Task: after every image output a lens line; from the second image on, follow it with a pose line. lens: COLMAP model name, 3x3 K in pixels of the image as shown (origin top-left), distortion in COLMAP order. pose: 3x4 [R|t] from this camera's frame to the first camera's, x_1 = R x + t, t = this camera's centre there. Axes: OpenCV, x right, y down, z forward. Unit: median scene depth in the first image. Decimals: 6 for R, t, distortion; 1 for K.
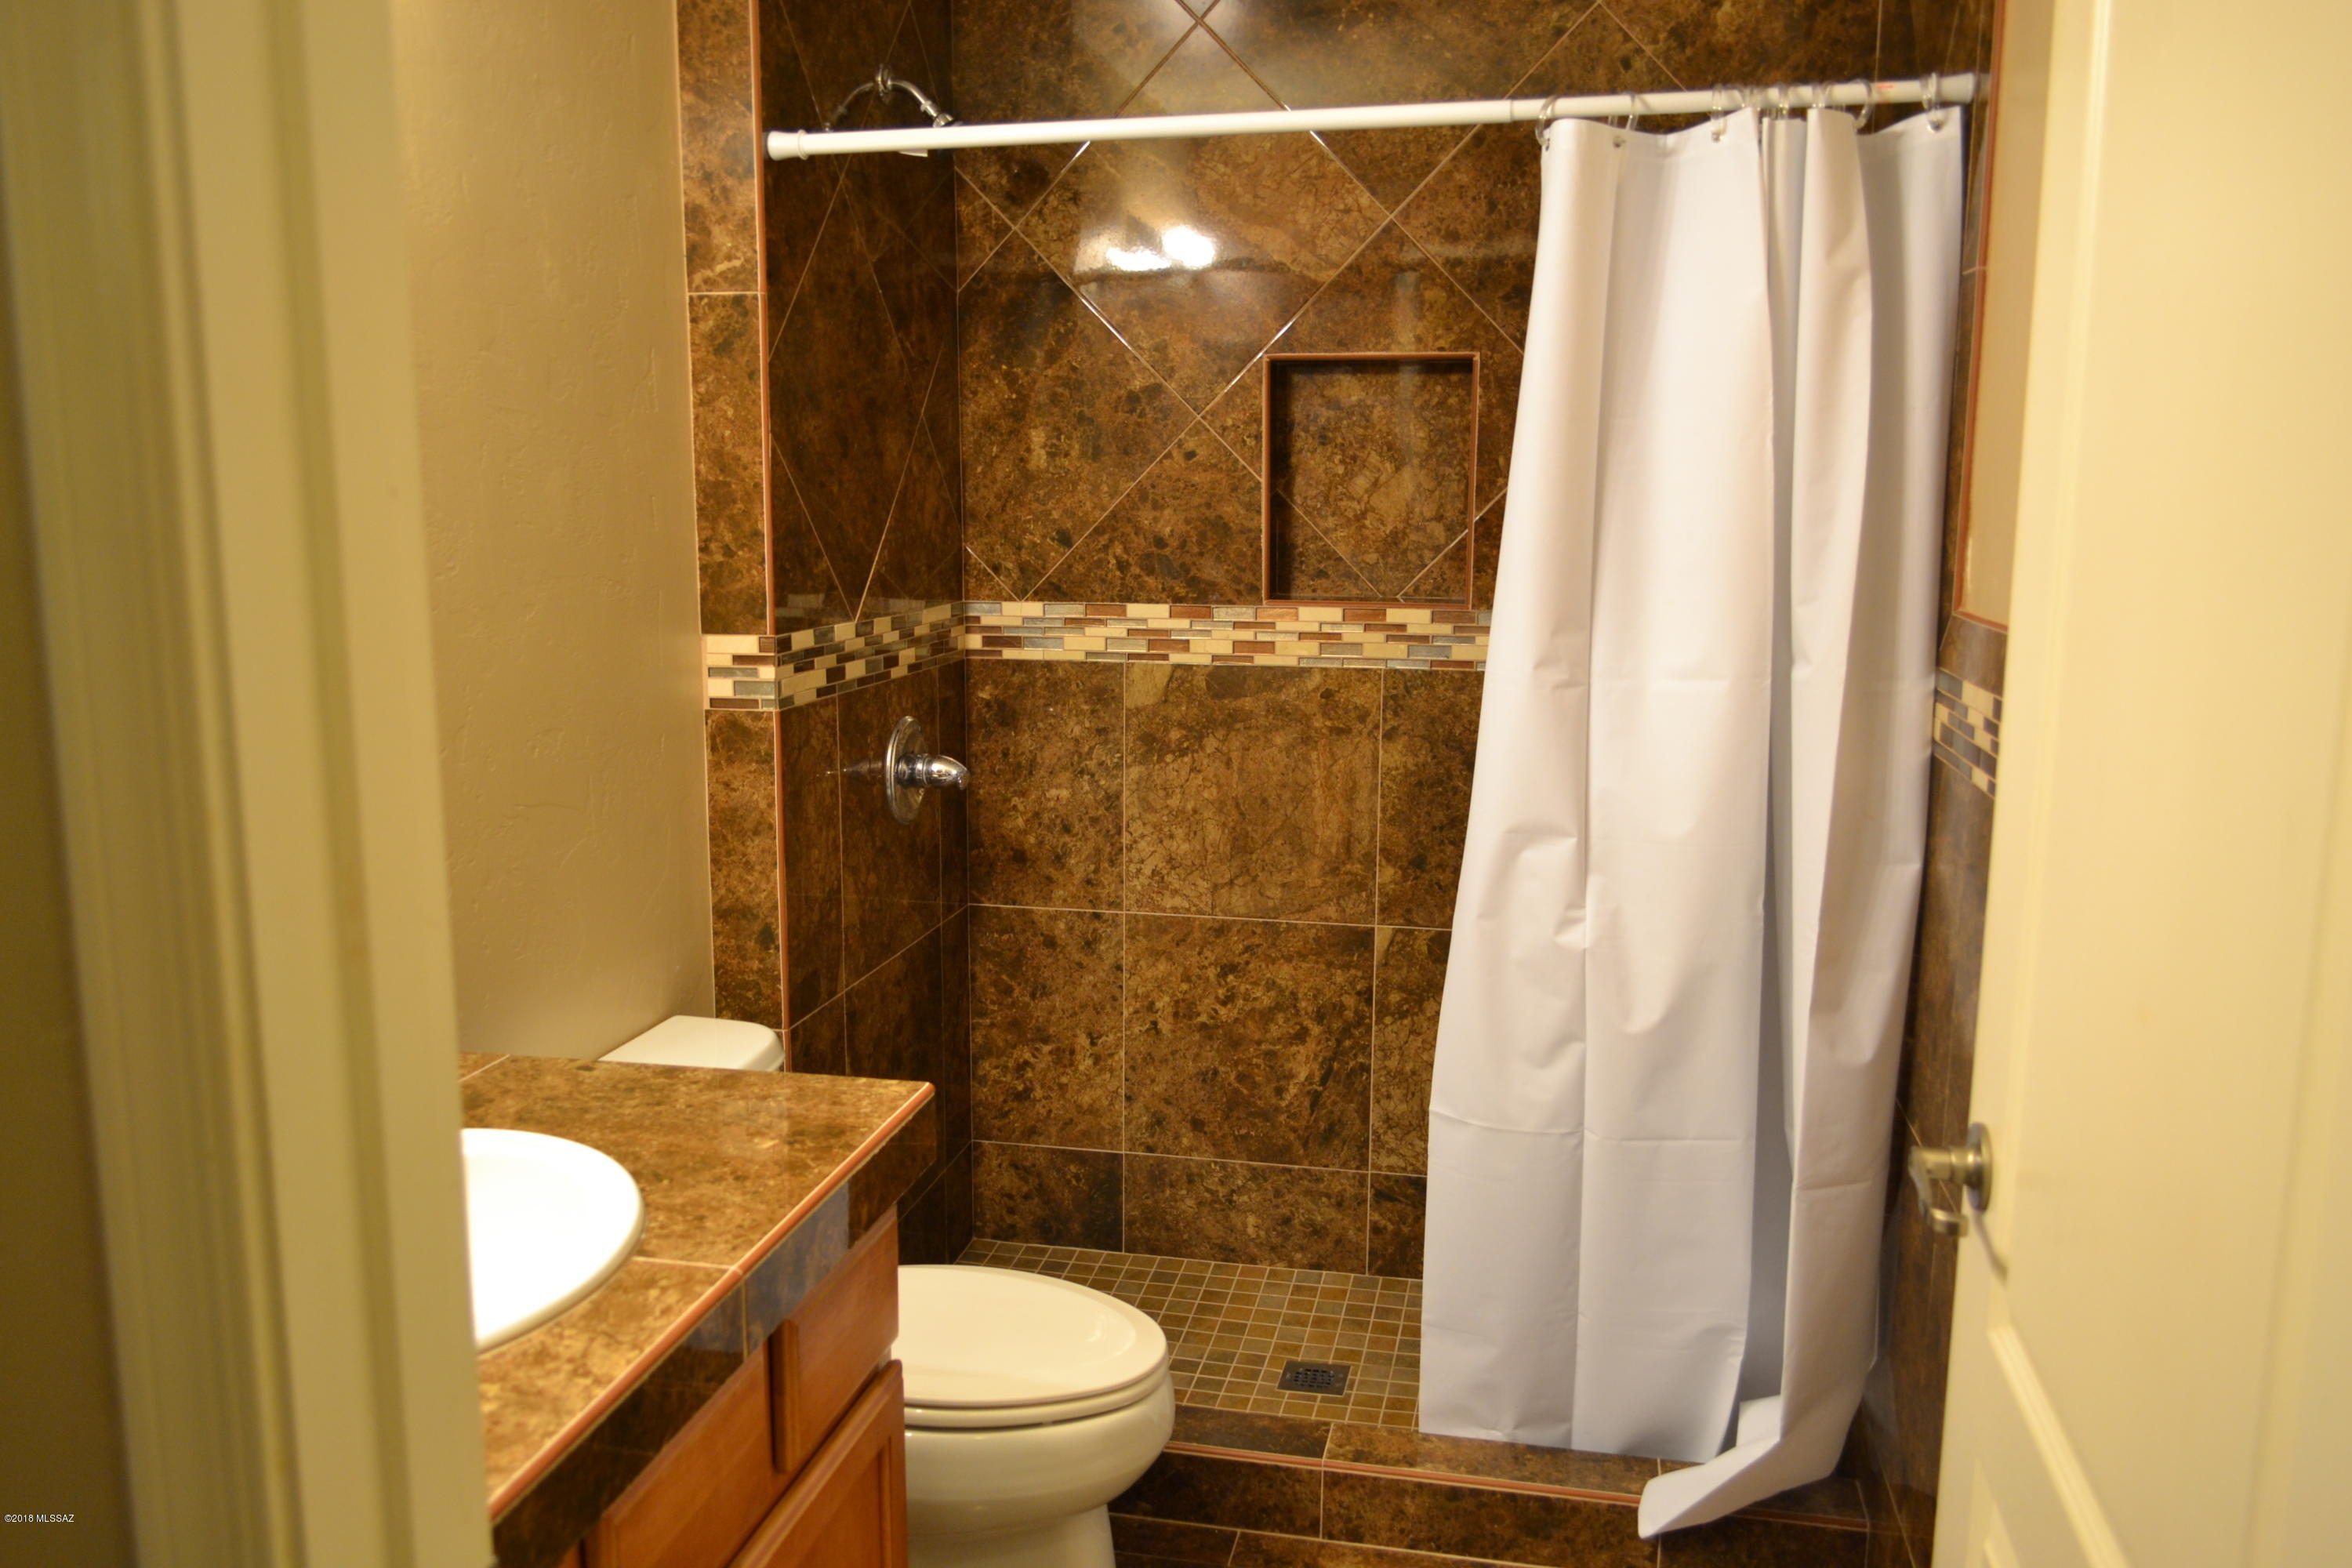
lens RADIAL K [[1868.6, 0, 1180.5], [0, 1868.6, 788.8], [0, 0, 1]] dist [-0.009479, -0.000110]
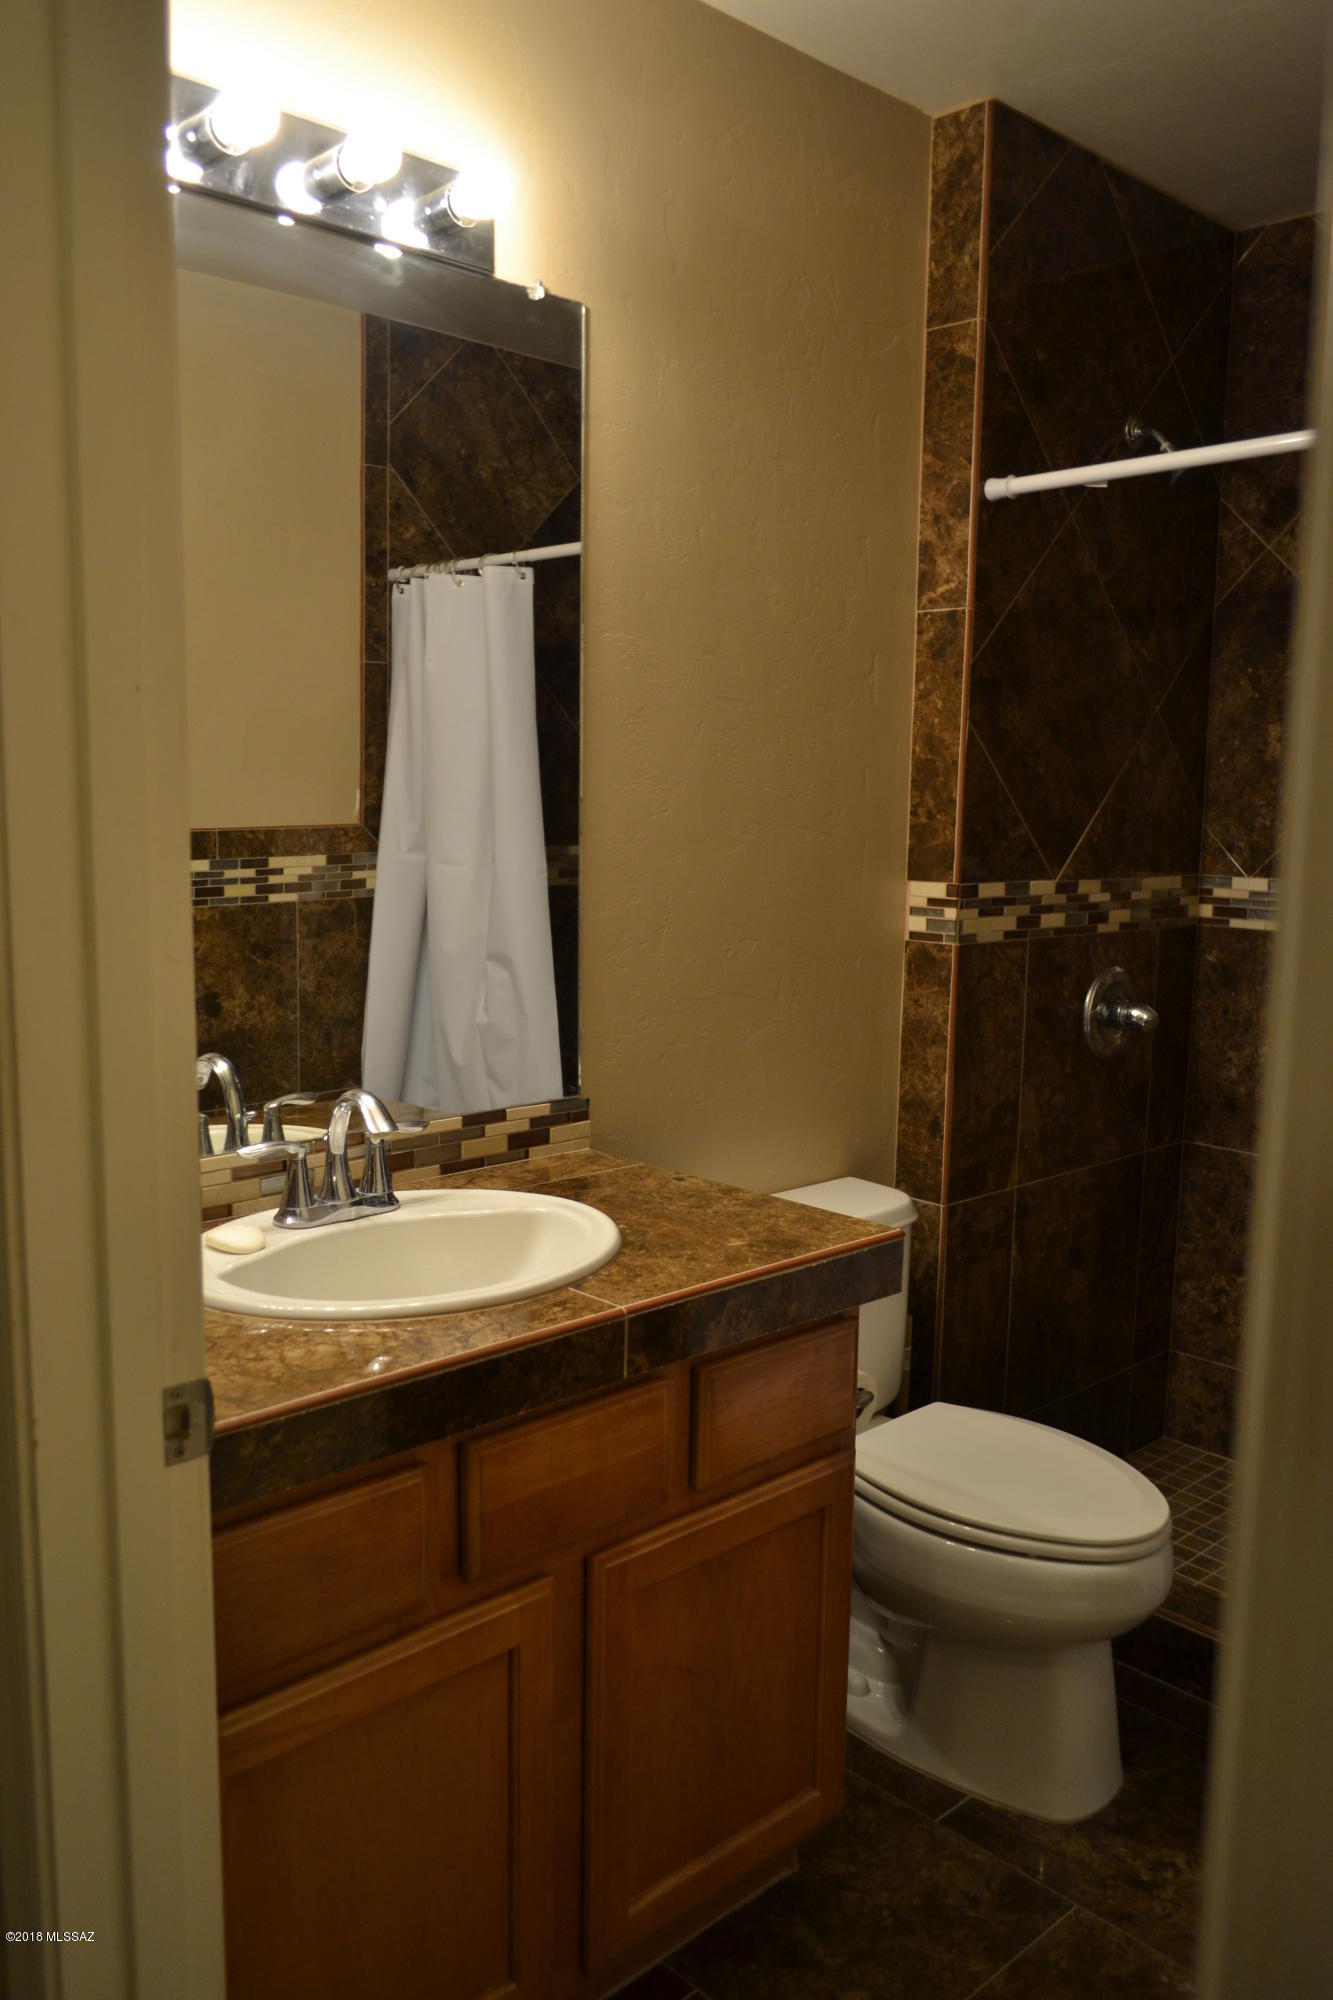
lens RADIAL K [[1588.9, 0, 682.1], [0, 1588.9, 997.6], [0, 0, 1]] dist [-0.009479, -0.000110]
pose [[0.833702, 0.083620, -0.545847, 0.206268], [-0.105127, 0.994425, -0.008227, 0.020352], [0.542116, 0.064242, 0.837845, 0.025625]]
